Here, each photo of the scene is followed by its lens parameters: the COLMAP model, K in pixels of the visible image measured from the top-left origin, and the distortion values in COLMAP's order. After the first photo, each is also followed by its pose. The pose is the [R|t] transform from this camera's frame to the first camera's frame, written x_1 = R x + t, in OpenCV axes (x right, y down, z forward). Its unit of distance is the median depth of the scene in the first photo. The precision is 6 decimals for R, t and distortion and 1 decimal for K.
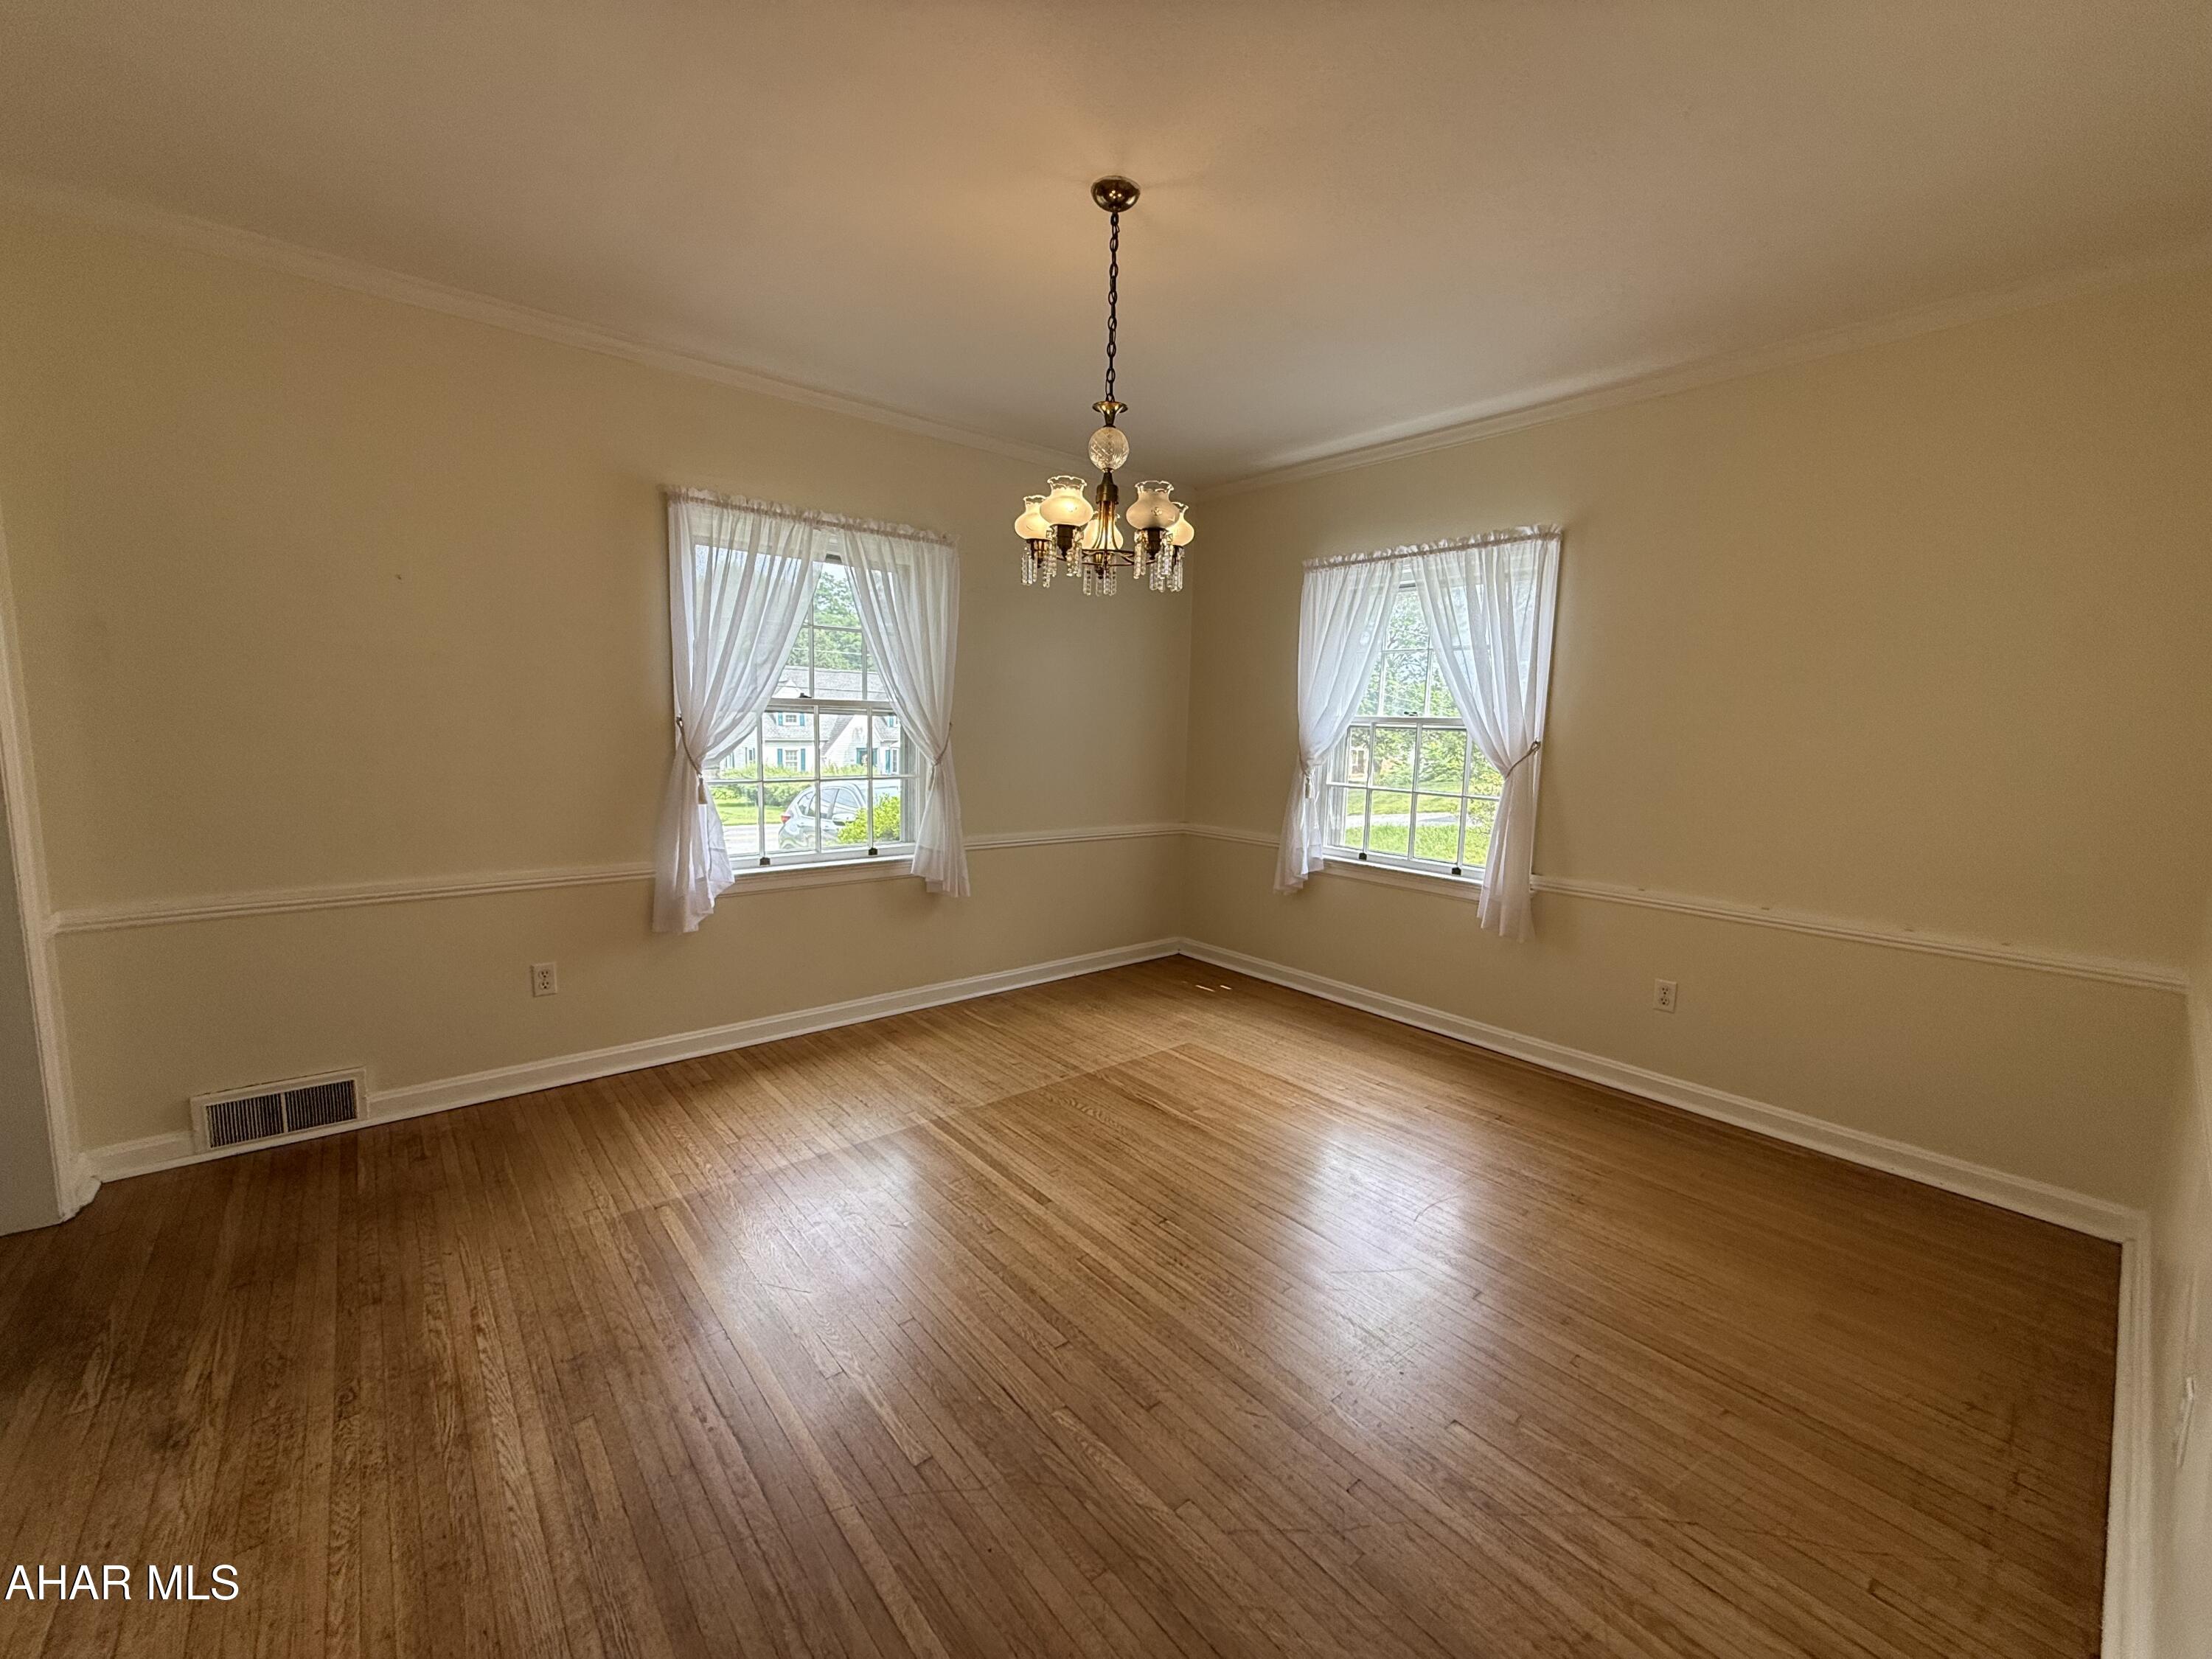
lens RADIAL K [[886.3, 0, 1099.3], [0, 886.3, 833.5], [0, 0, 1]] dist [0.001956, 0.000214]
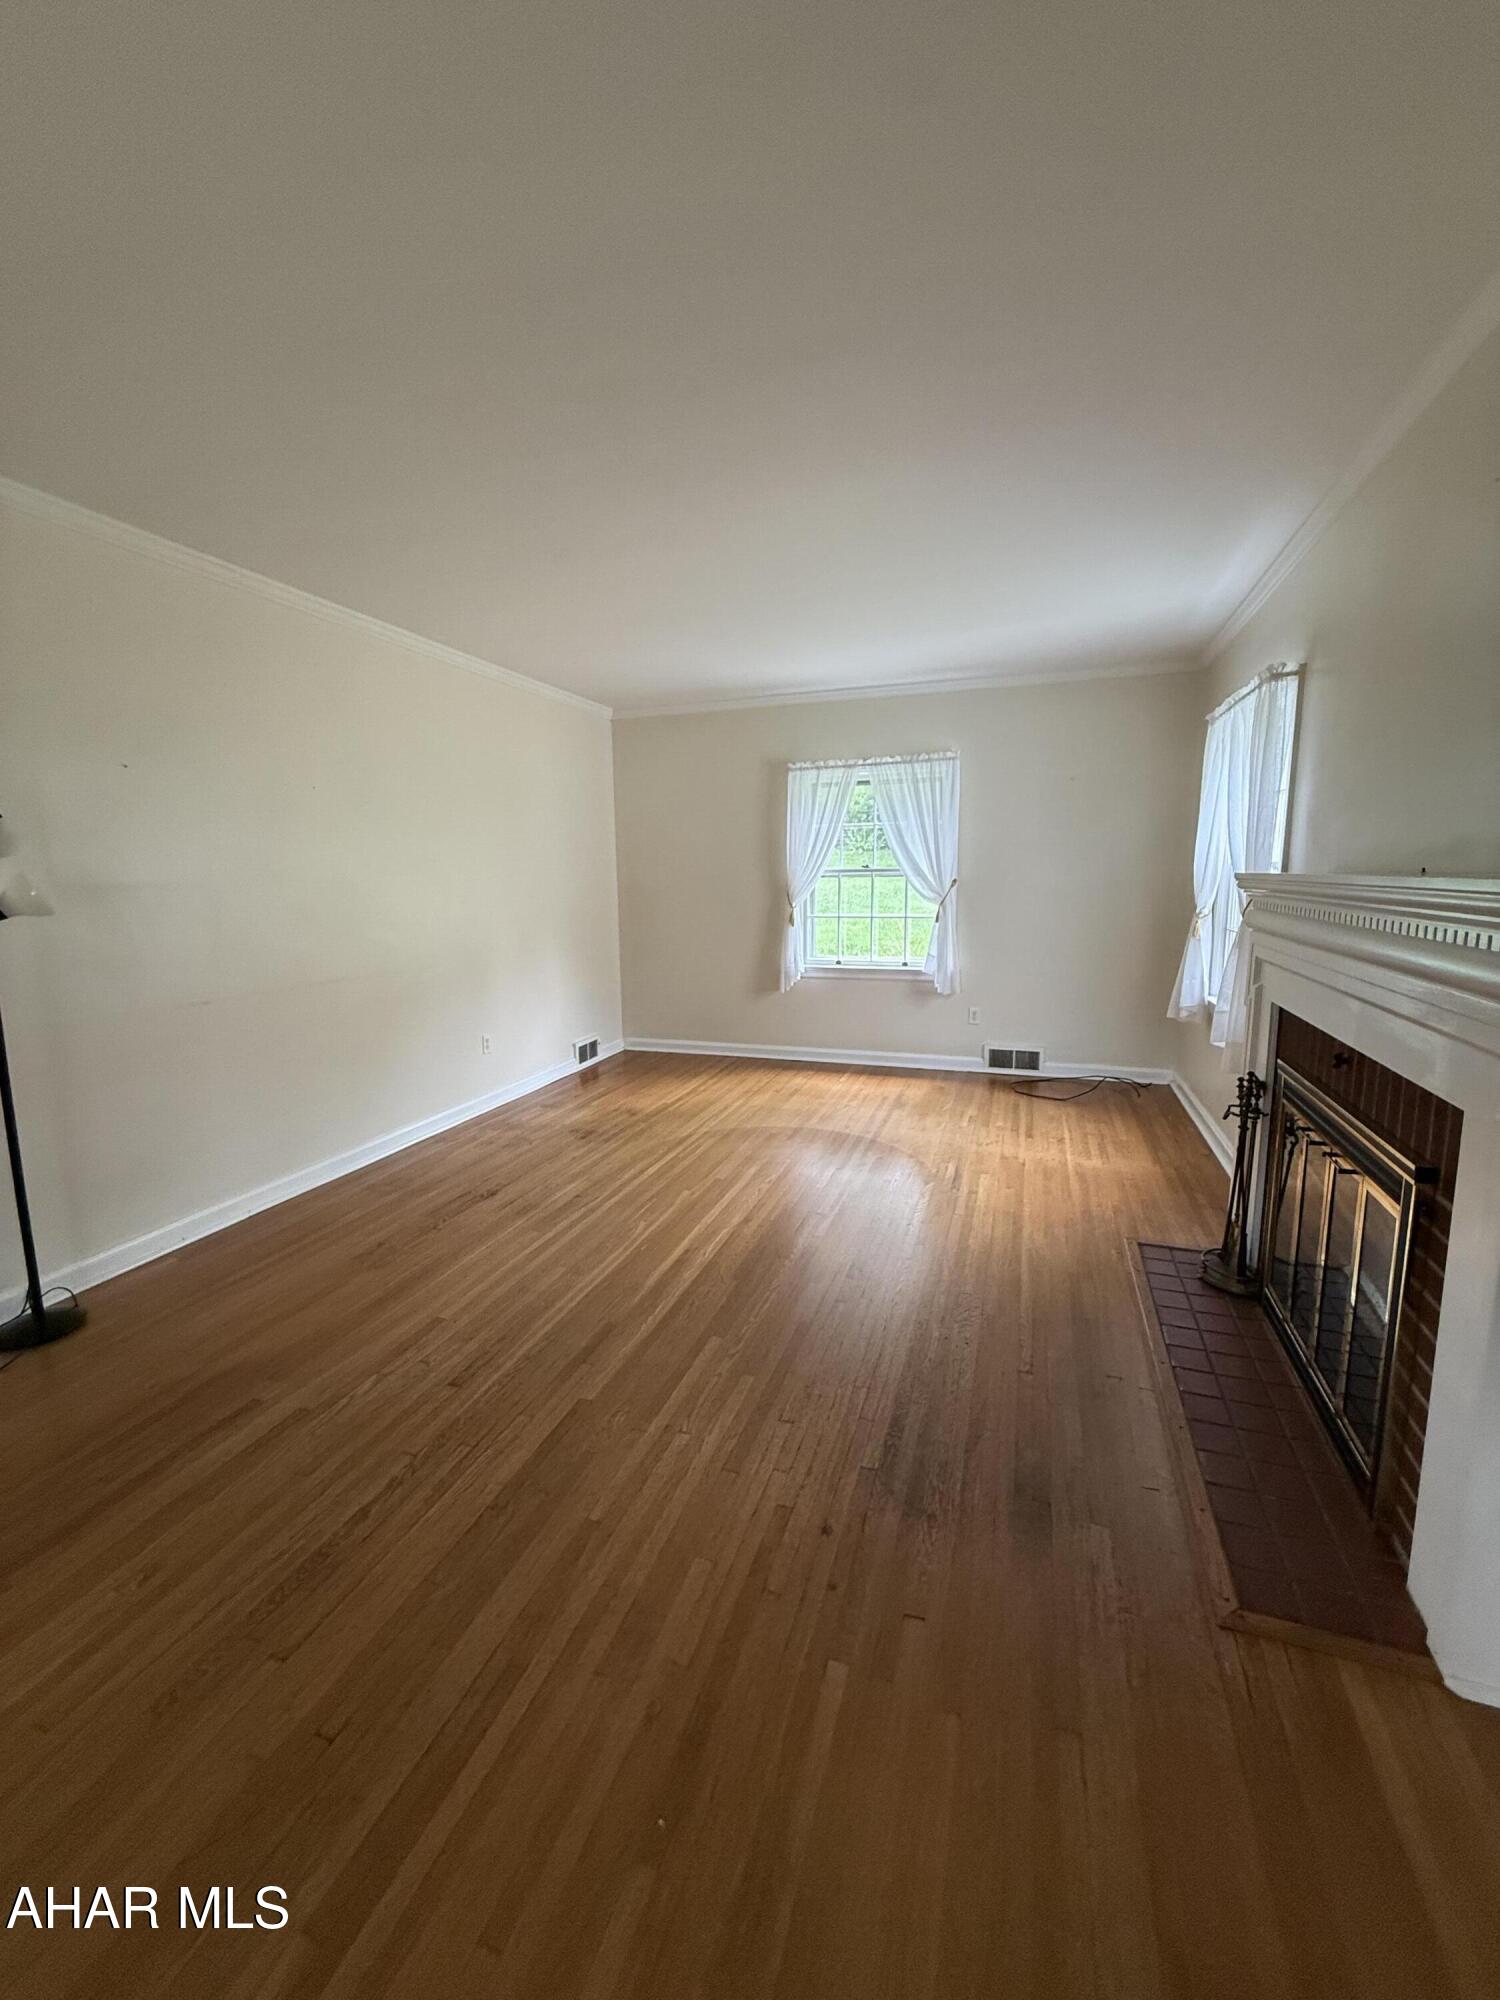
lens RADIAL K [[801.3, 0, 747.0], [0, 801.3, 993.8], [0, 0, 1]] dist [0.001956, 0.000214]
pose [[0.510383, 0.097210, -0.854435, 0.833297], [-0.085109, 0.994422, 0.062298, 0.010388], [0.855725, 0.040924, 0.515810, 0.037764]]
